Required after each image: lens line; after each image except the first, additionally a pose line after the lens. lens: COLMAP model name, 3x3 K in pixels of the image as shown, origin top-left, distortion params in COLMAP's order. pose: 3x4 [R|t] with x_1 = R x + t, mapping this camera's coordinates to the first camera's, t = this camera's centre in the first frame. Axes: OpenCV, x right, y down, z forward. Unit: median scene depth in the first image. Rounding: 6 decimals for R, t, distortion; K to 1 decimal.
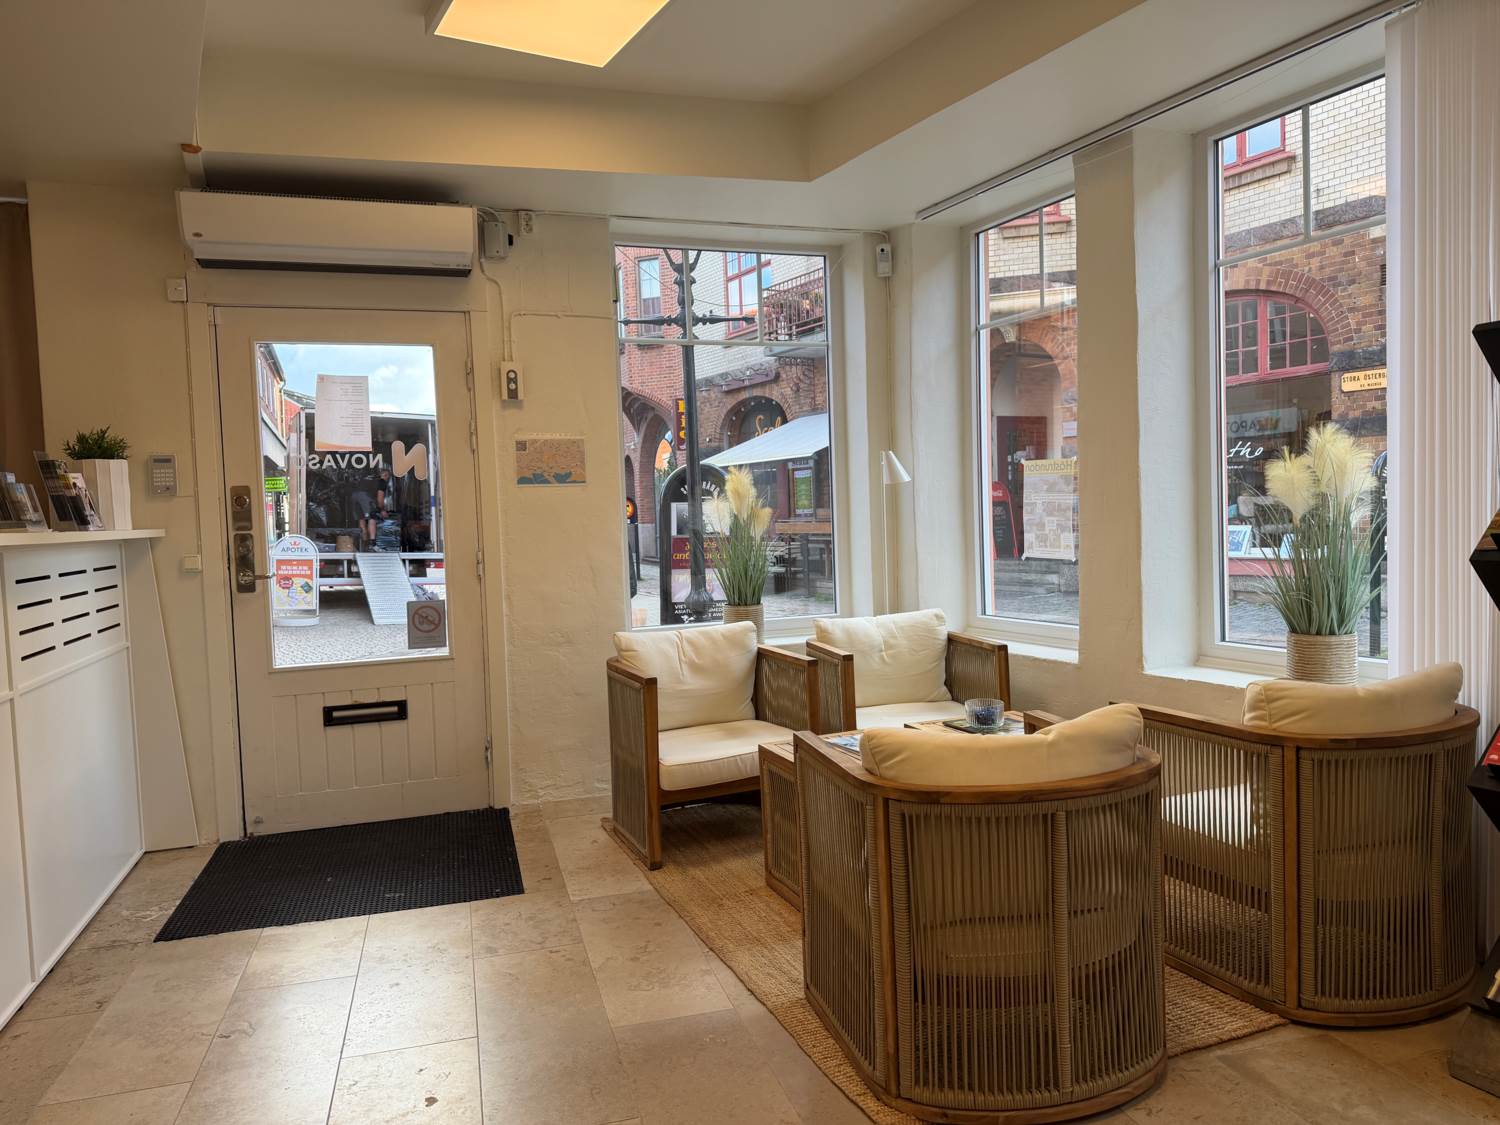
lens RADIAL K [[1052.7, 0, 753.8], [0, 1052.7, 564.2], [0, 0, 1]] dist [0.078096, -0.101413]
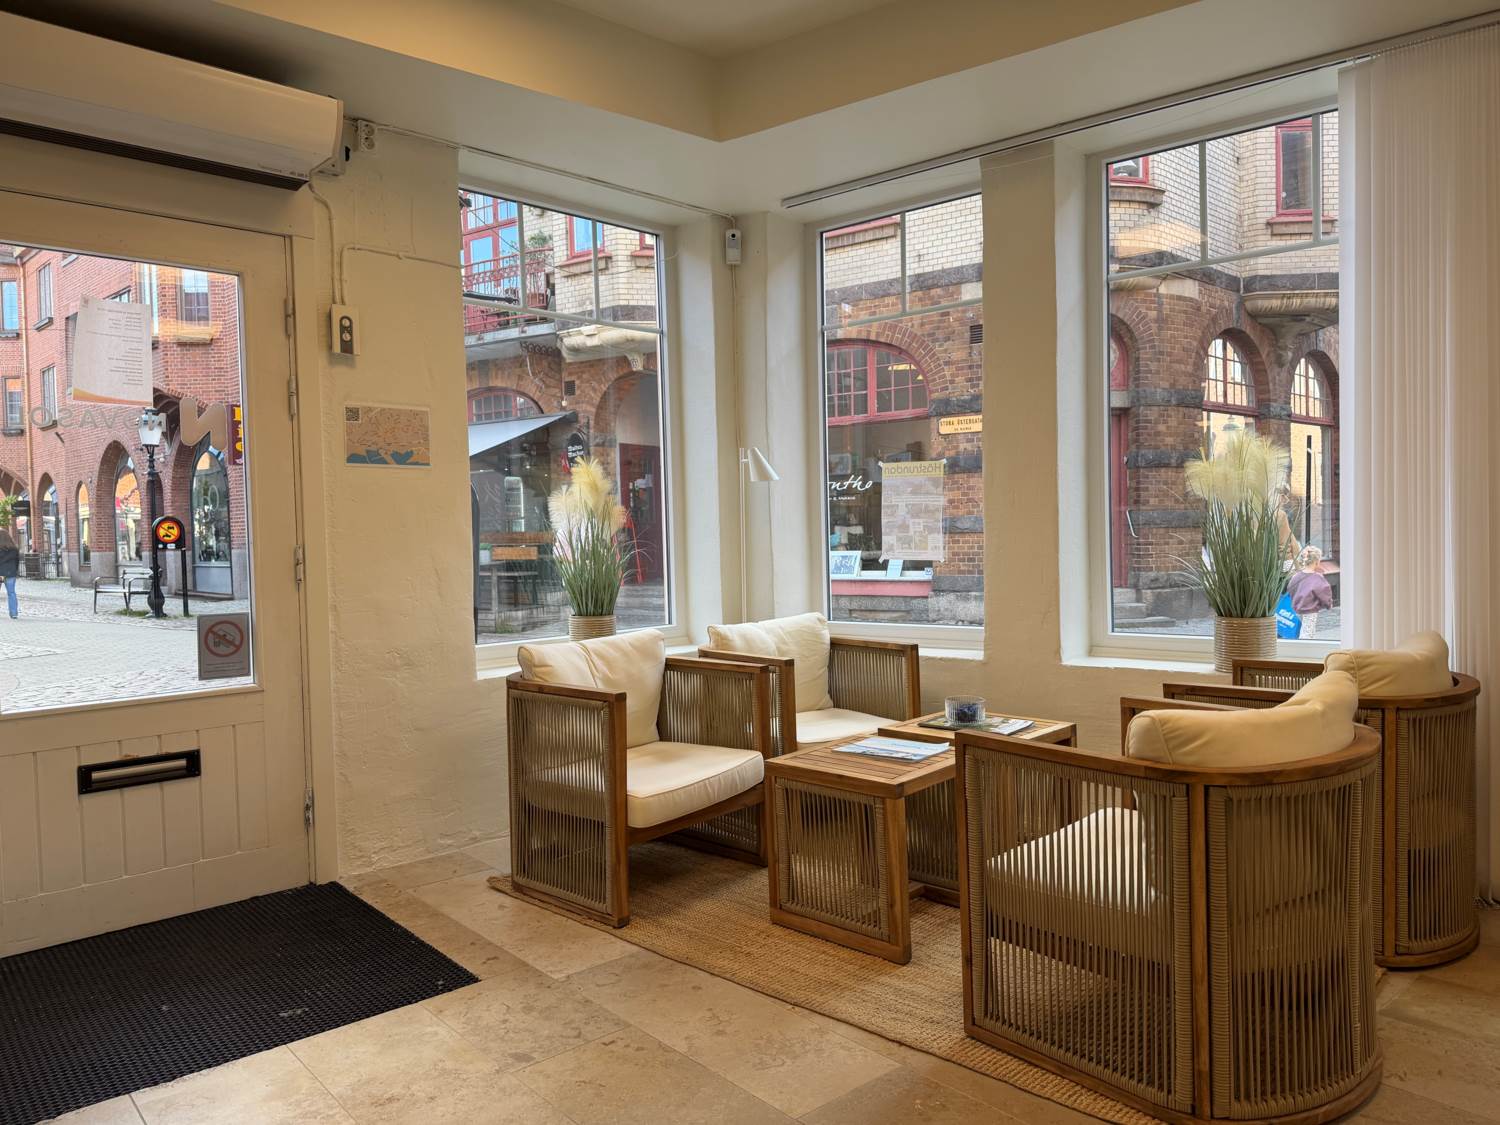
lens RADIAL K [[1052.7, 0, 755.1], [0, 1052.7, 564.4], [0, 0, 1]] dist [0.078096, -0.101413]
pose [[0.904936, 0.000249, 0.425548, -0.291247], [0.014018, 0.999440, -0.030393, 0.027713], [-0.425317, 0.033469, 0.904425, 0.165563]]
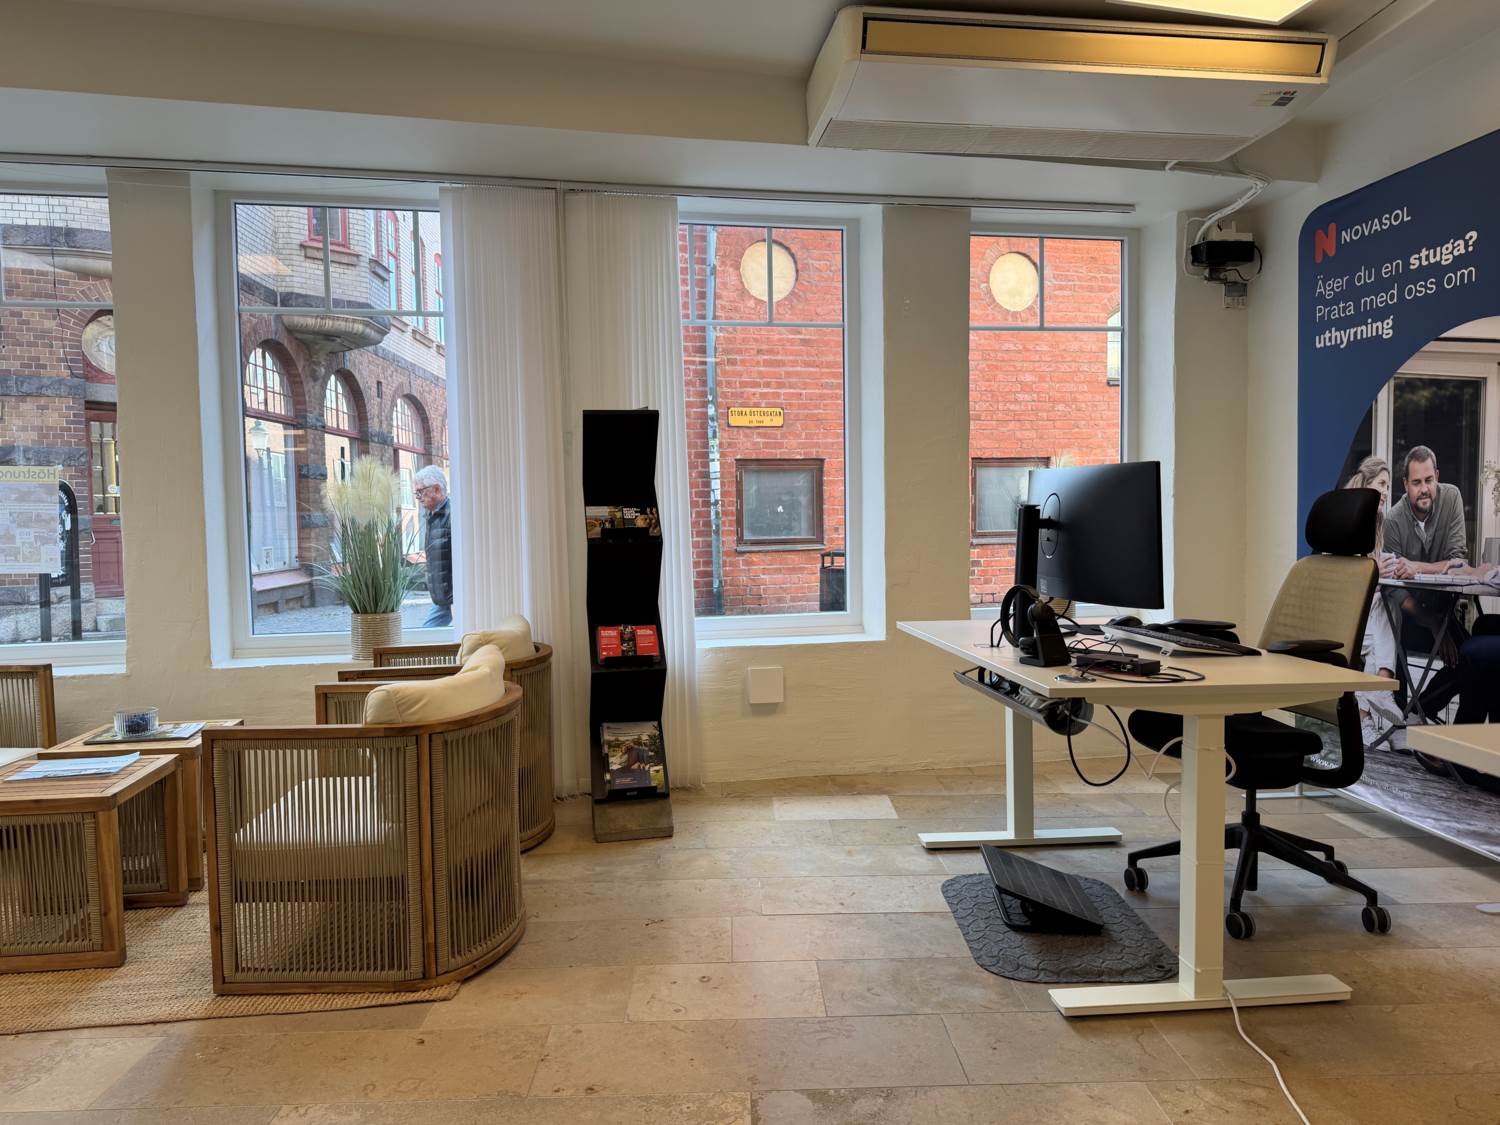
lens RADIAL K [[1052.7, 0, 749.0], [0, 1052.7, 563.5], [0, 0, 1]] dist [0.078096, -0.101413]
pose [[0.263838, -0.016329, 0.964429, -0.465784], [0.056431, 0.998405, 0.001466, 0.020714], [-0.962915, 0.054037, 0.264339, 0.148160]]
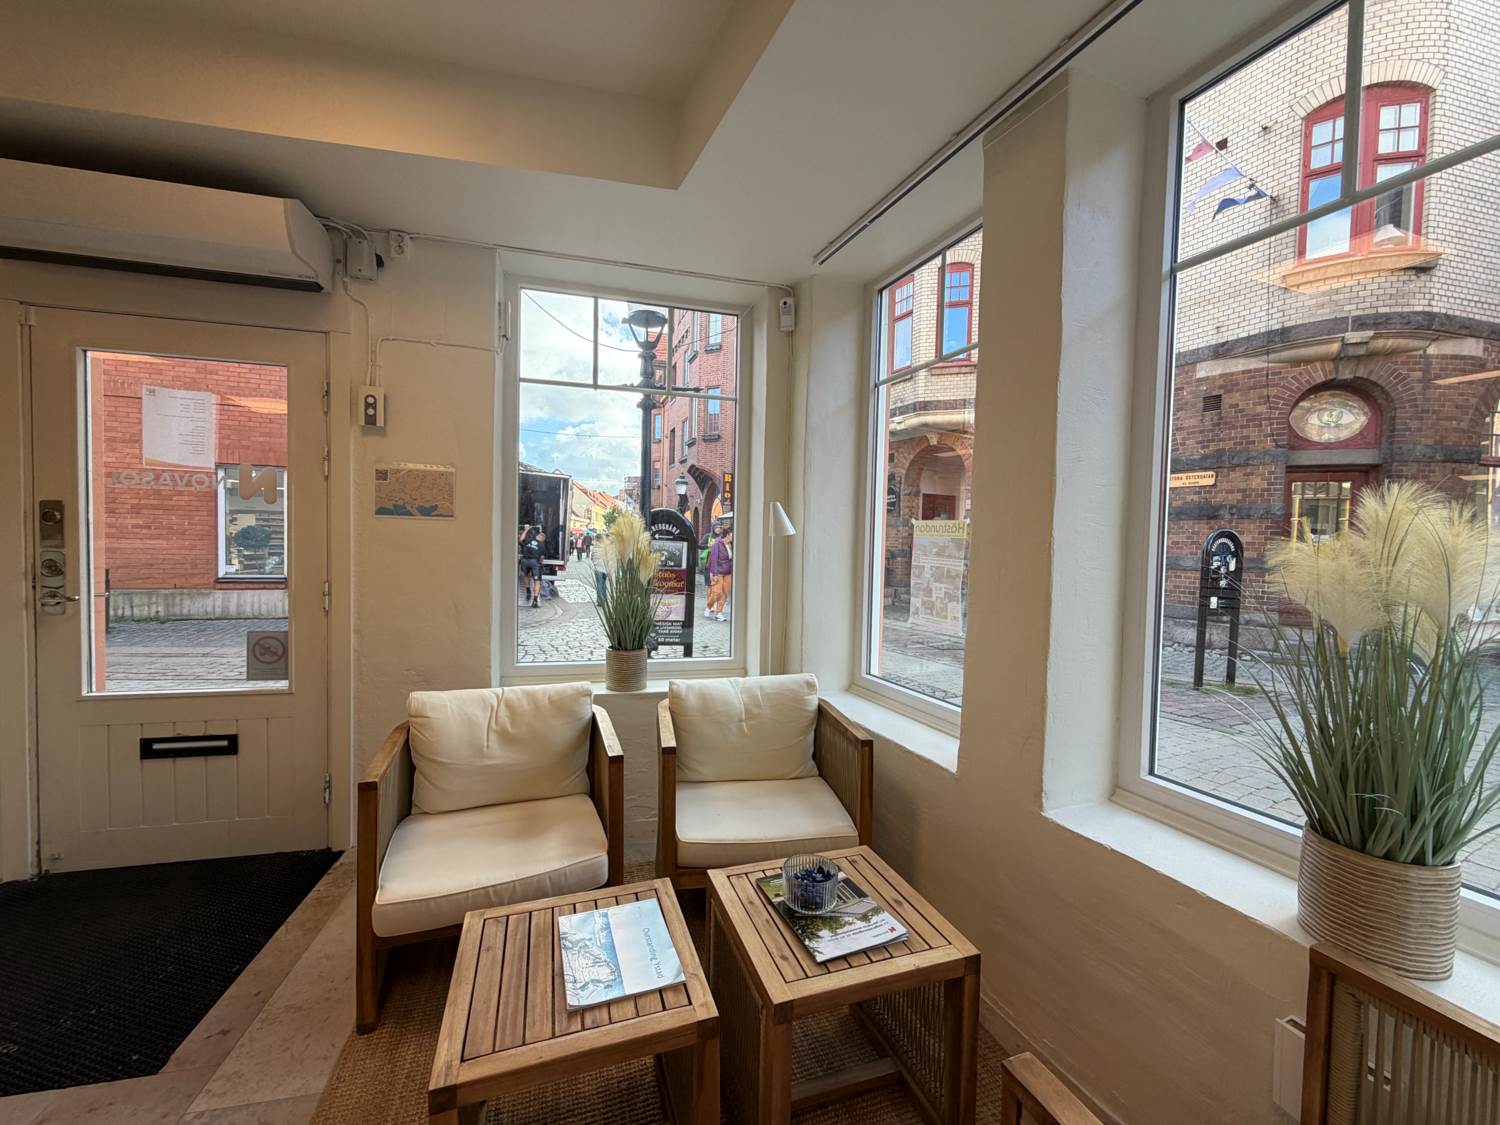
lens RADIAL K [[598.1, 0, 748.2], [0, 598.1, 562.9], [0, 0, 1]] dist [-0.001920, 0.000879]
pose [[0.996169, 0.060679, -0.062966, 0.152050], [-0.061712, 0.997987, -0.014589, -0.045737], [0.061954, 0.018419, 0.997909, 0.487549]]
